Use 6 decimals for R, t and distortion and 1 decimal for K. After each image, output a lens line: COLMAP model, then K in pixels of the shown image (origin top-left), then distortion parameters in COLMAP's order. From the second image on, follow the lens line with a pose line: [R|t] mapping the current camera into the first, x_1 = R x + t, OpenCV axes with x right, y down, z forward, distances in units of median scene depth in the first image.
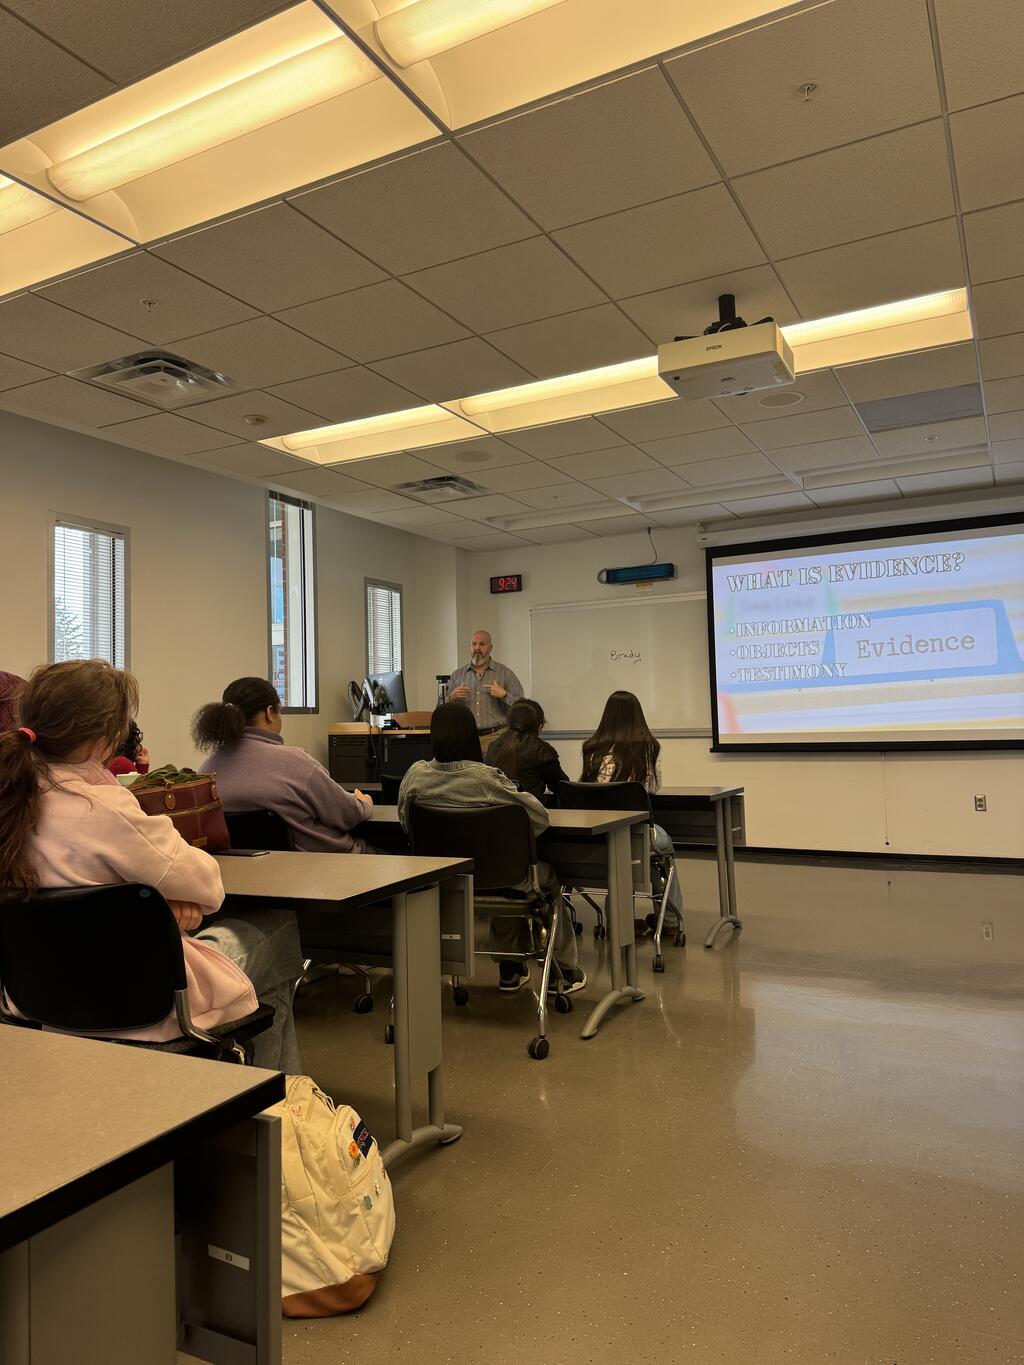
lens RADIAL K [[957.9, 0, 512.0], [0, 957.9, 682.5], [0, 0, 1]] dist [0.003303, 0.000275]
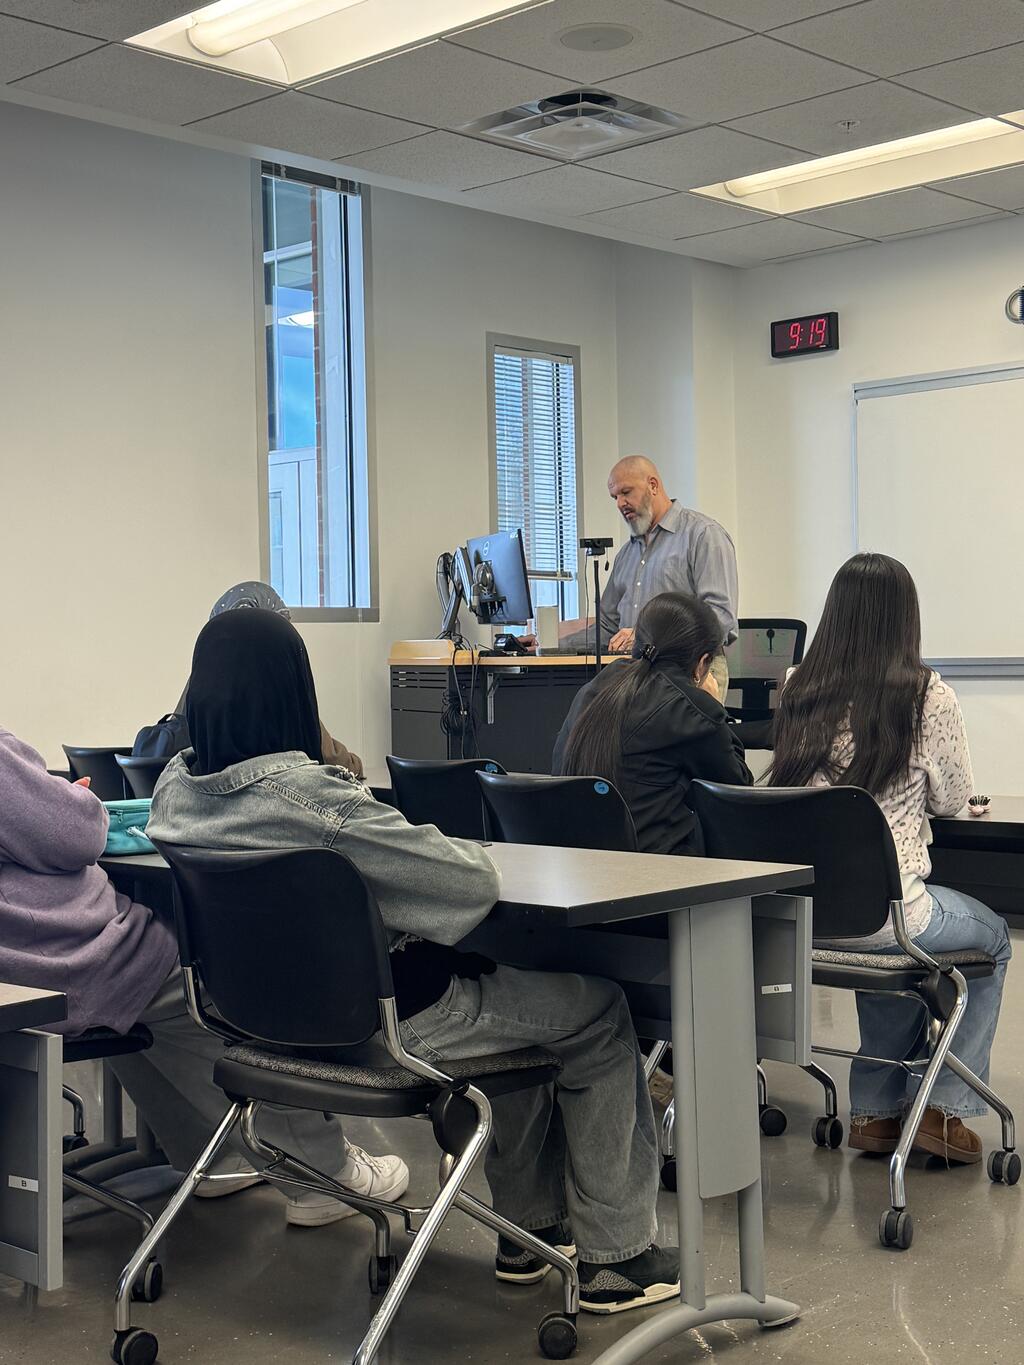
lens RADIAL K [[1880.0, 0, 512.0], [0, 1880.0, 682.5], [0, 0, 1]] dist [0.011240, 0.033651]
pose [[0.959894, 0.008859, -0.280224, 0.135005], [0.010018, 0.997779, 0.065857, 0.001706], [0.280185, -0.066023, 0.957673, 0.115541]]
